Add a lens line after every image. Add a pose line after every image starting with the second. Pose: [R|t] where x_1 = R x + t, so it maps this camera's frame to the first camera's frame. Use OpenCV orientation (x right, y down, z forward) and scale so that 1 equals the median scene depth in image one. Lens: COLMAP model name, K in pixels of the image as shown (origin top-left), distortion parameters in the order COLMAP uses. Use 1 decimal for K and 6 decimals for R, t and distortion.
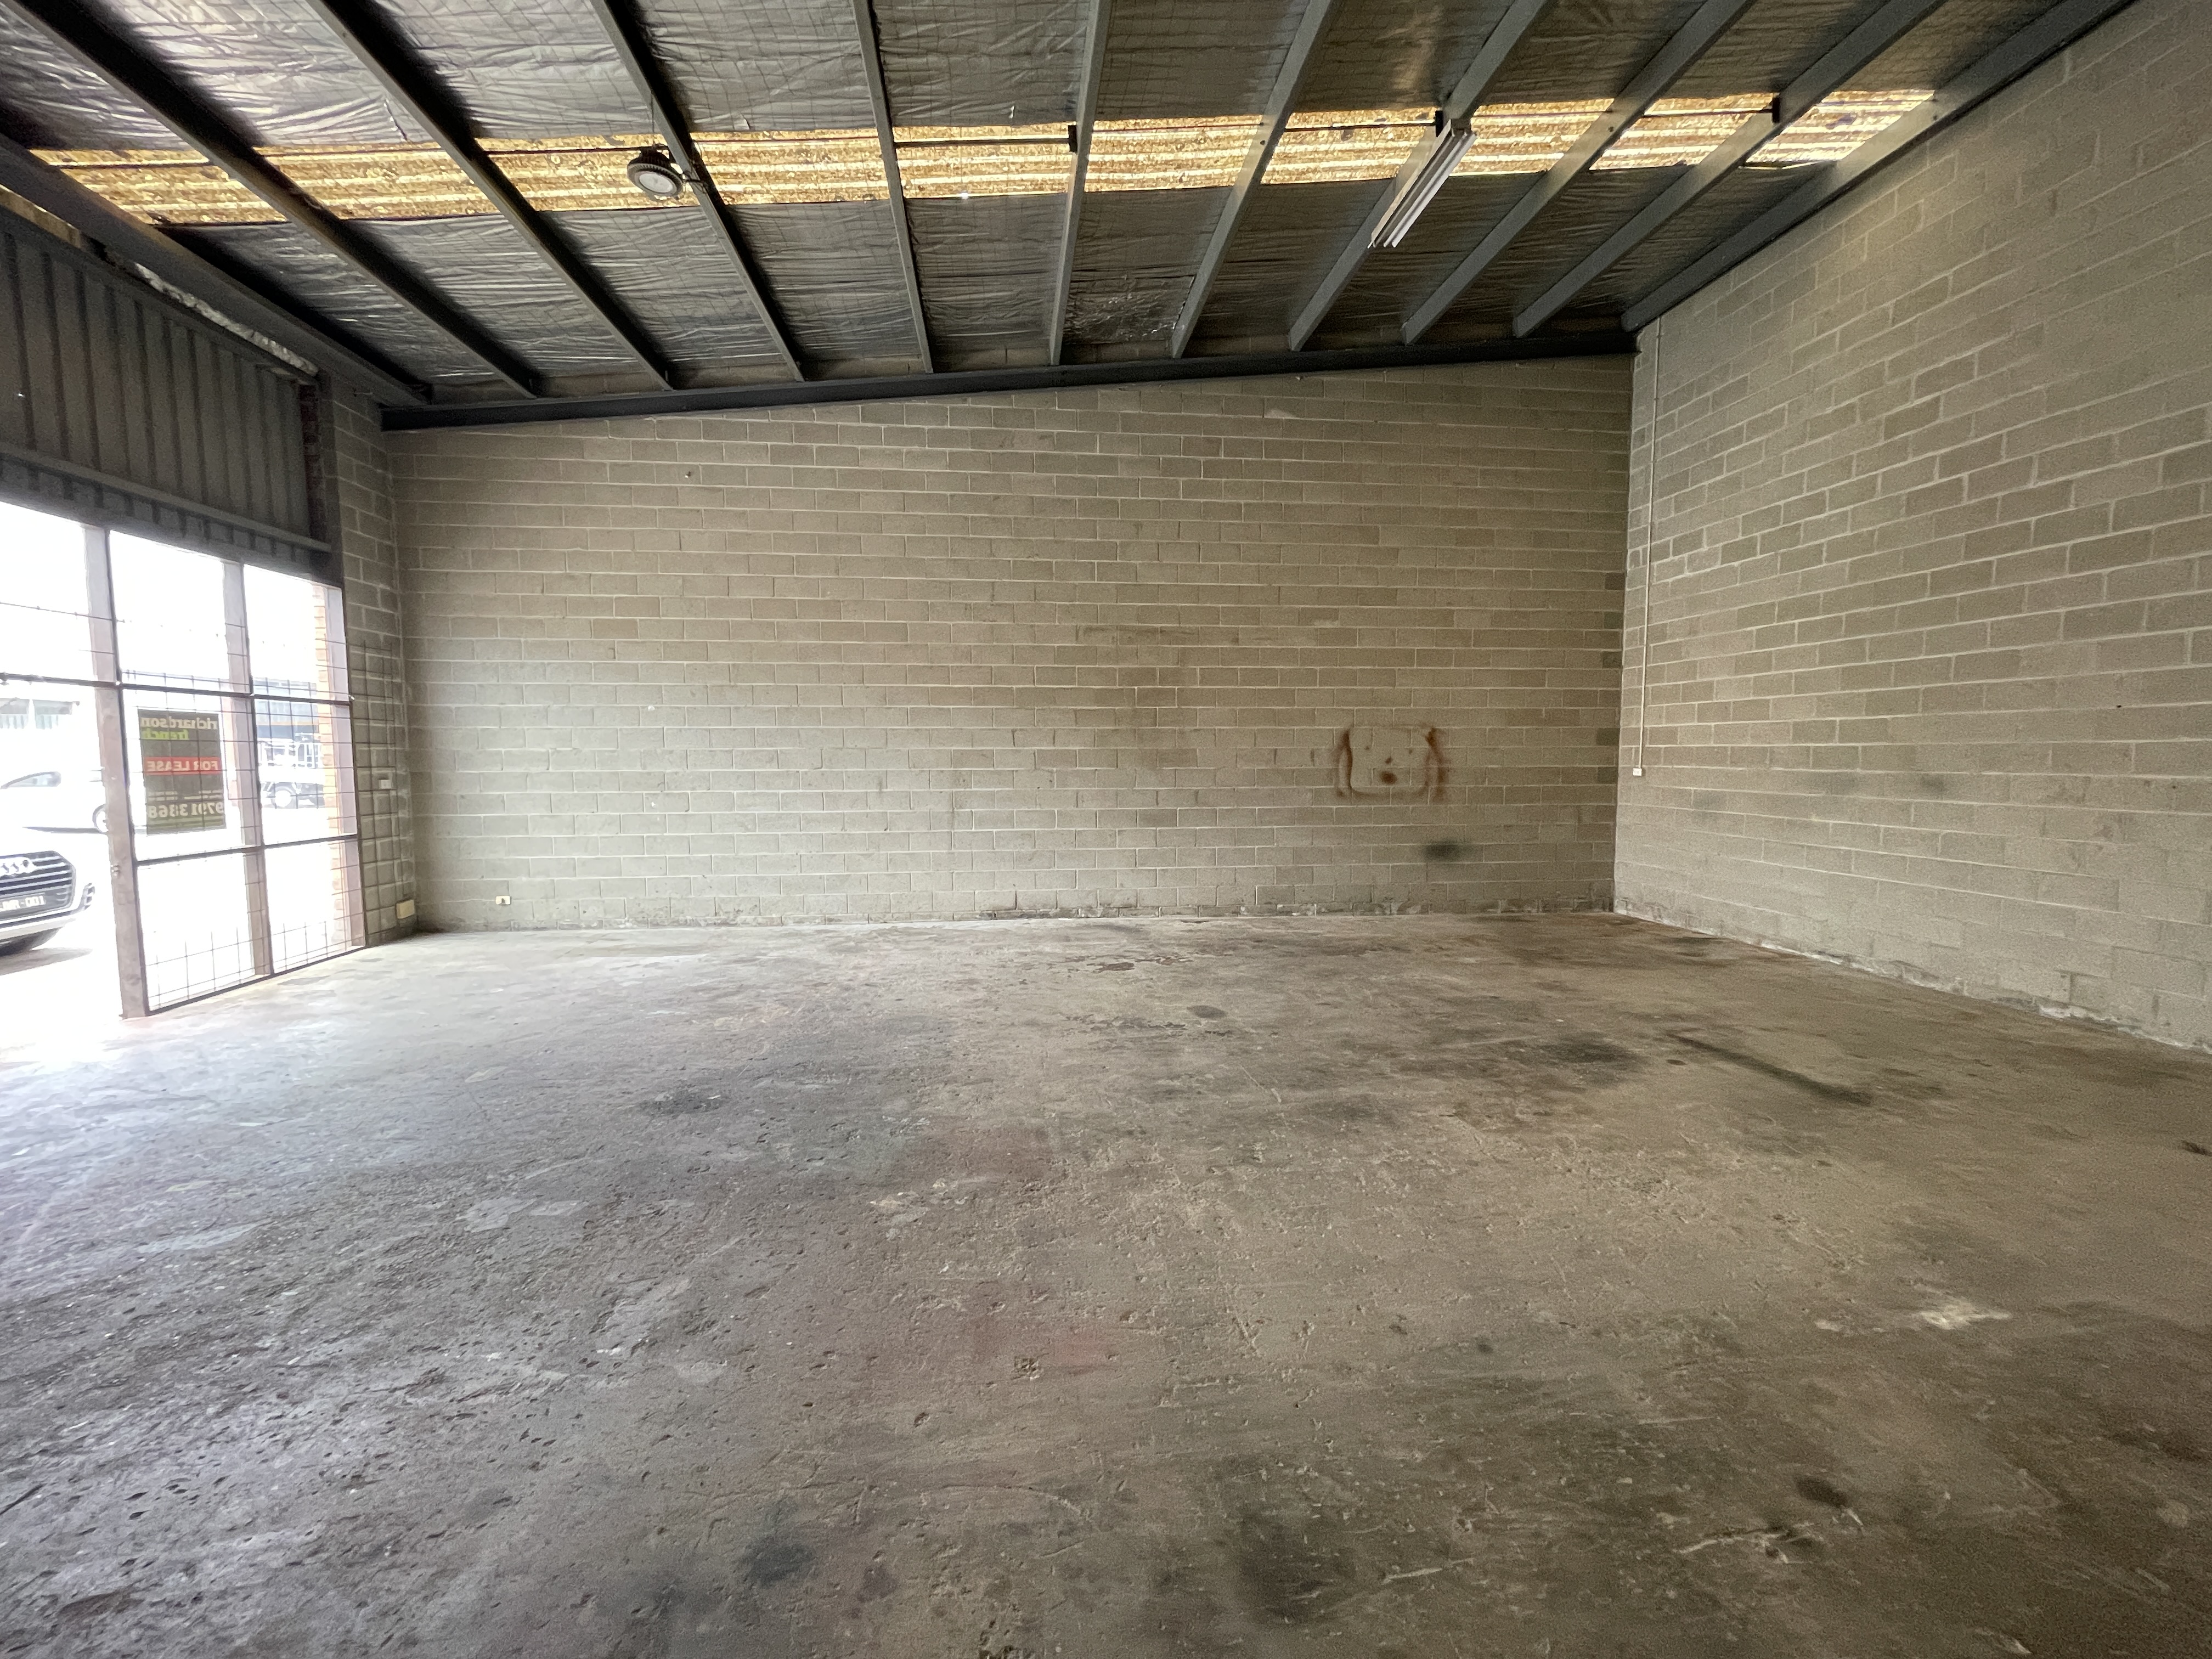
lens RADIAL K [[892.9, 0, 1097.2], [0, 892.9, 825.1], [0, 0, 1]] dist [-0.000118, -0.000343]
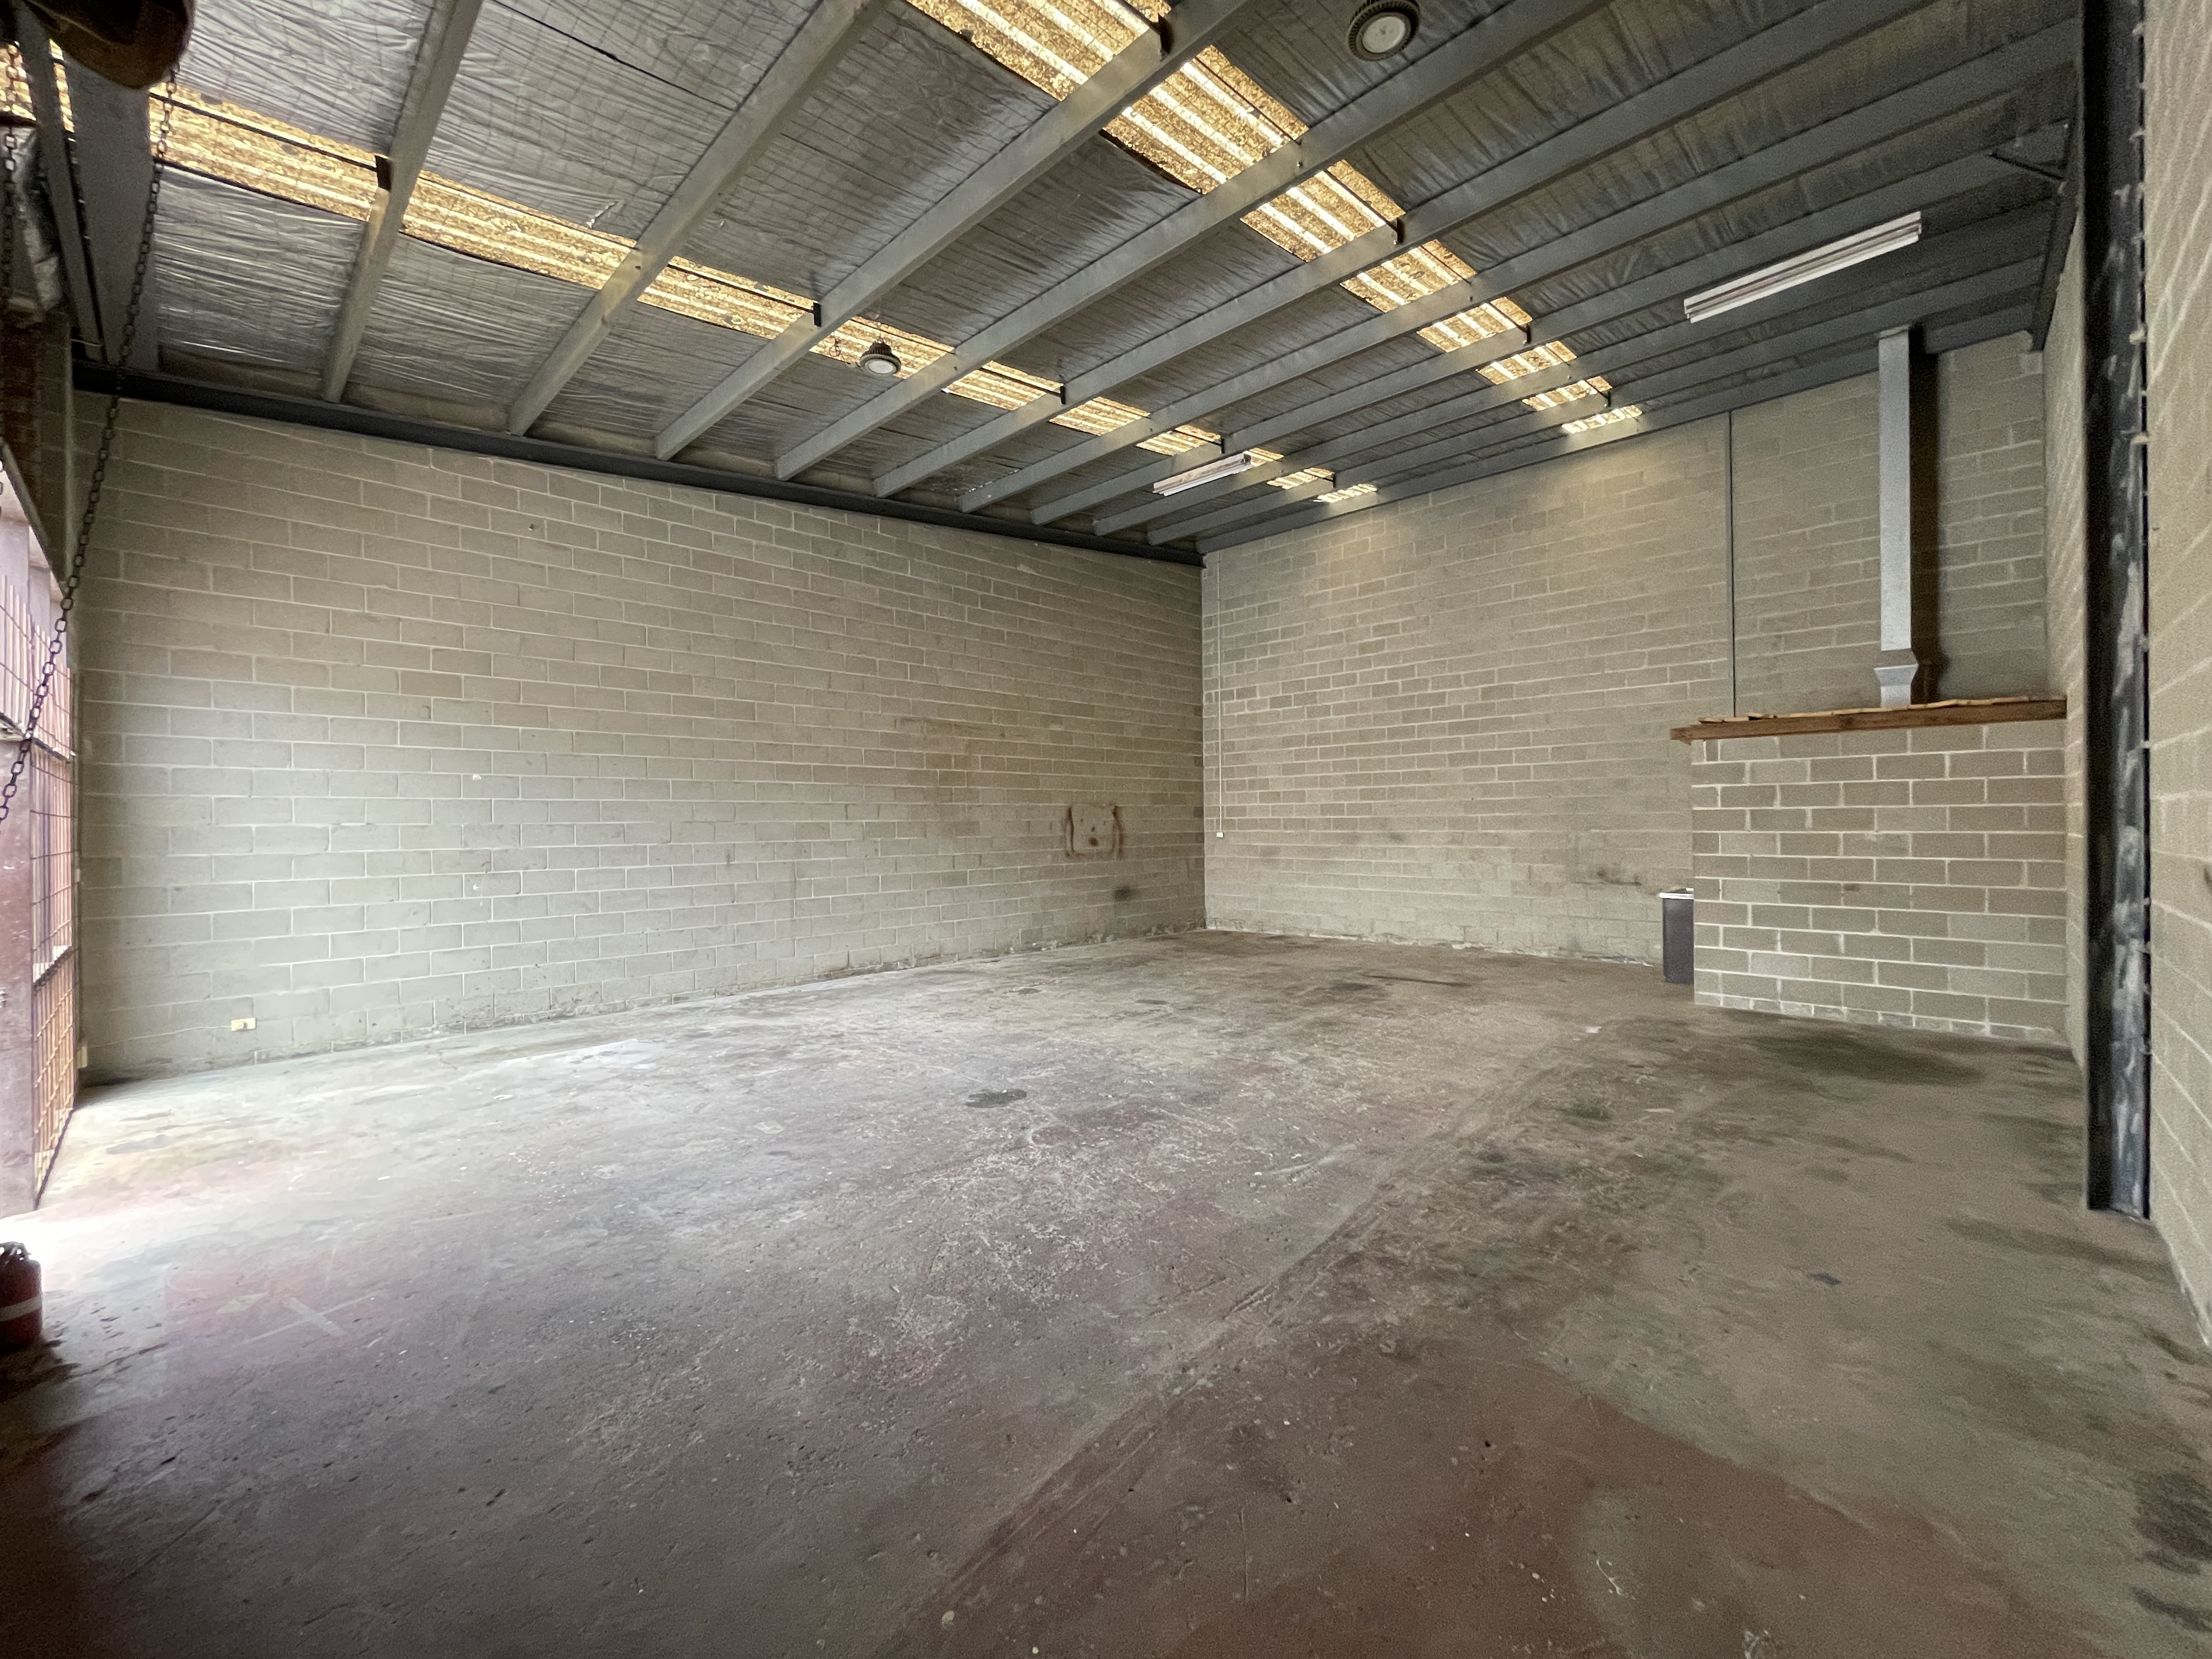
lens RADIAL K [[892.9, 0, 1097.4], [0, 892.9, 823.1], [0, 0, 1]] dist [-0.000118, -0.000343]
pose [[0.772014, -0.005578, 0.635581, -0.711534], [0.059290, 0.996233, -0.063274, 0.006304], [-0.632834, 0.086532, 0.769437, -0.063945]]
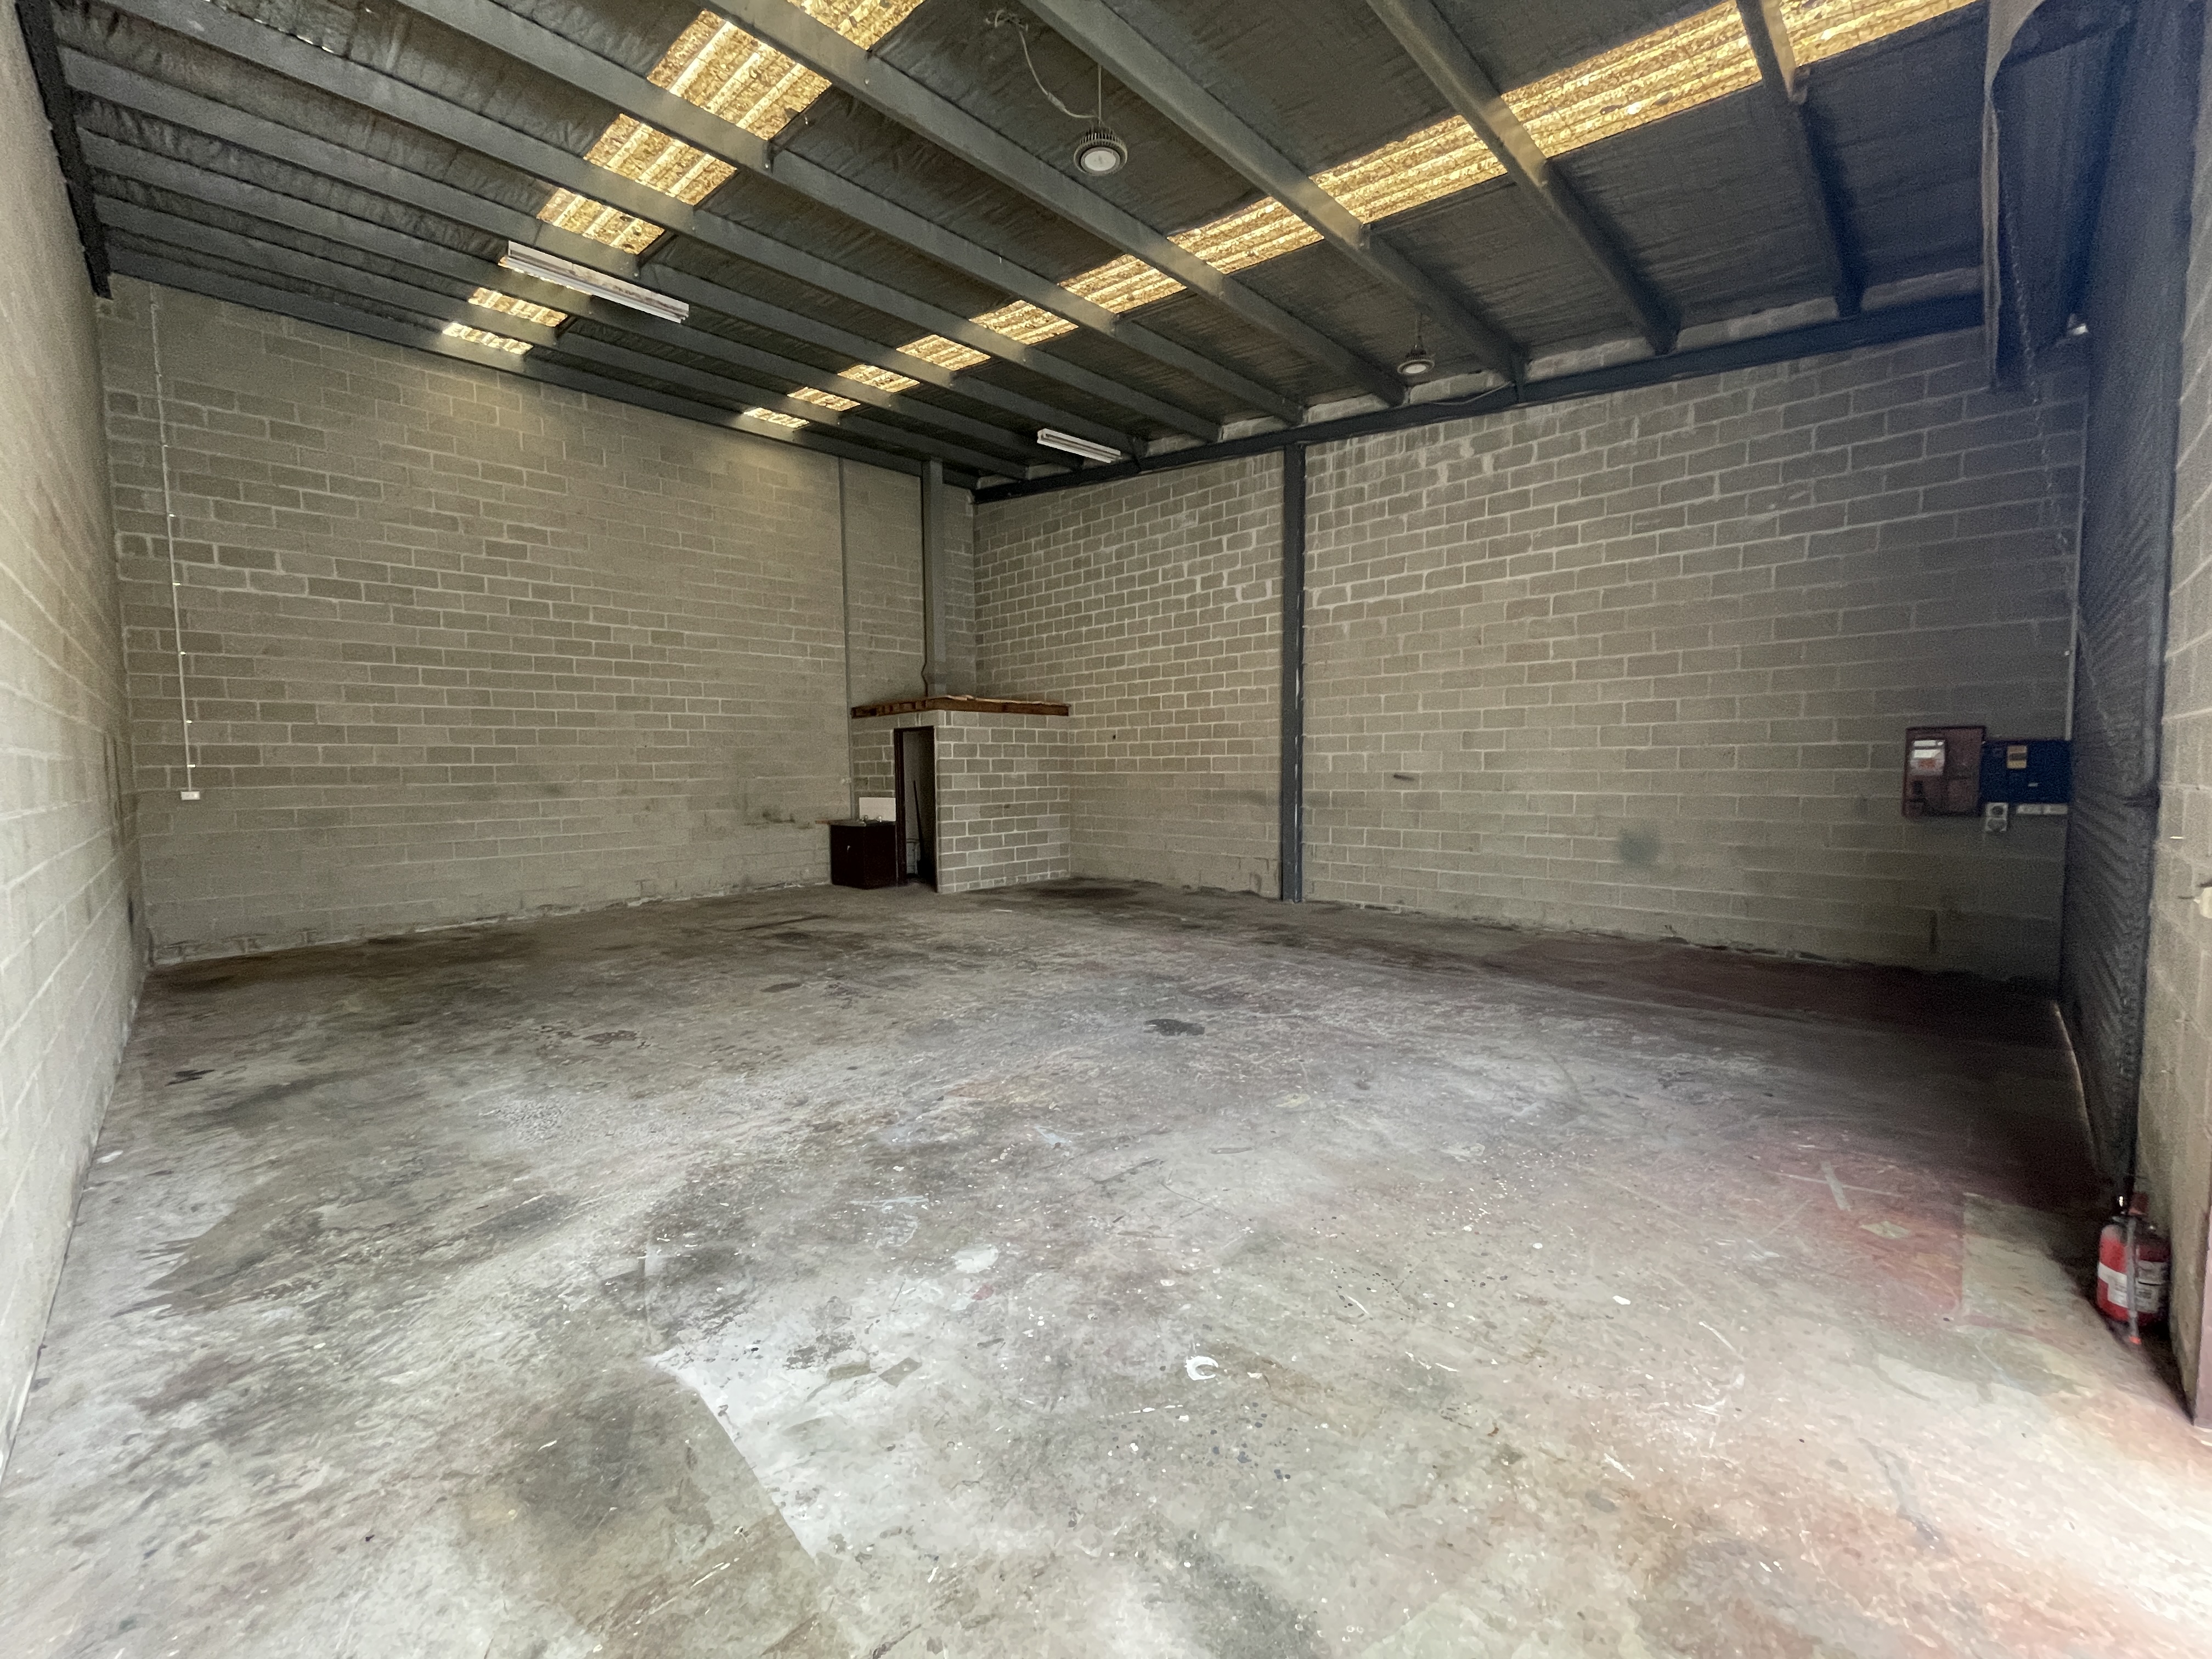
lens RADIAL K [[892.9, 0, 1093.3], [0, 892.9, 826.1], [0, 0, 1]] dist [-0.000118, -0.000343]
pose [[-0.622431, -0.042844, 0.781501, -0.853363], [0.077465, 0.990226, 0.115984, -0.084124], [-0.778832, 0.132731, -0.613028, 1.137065]]
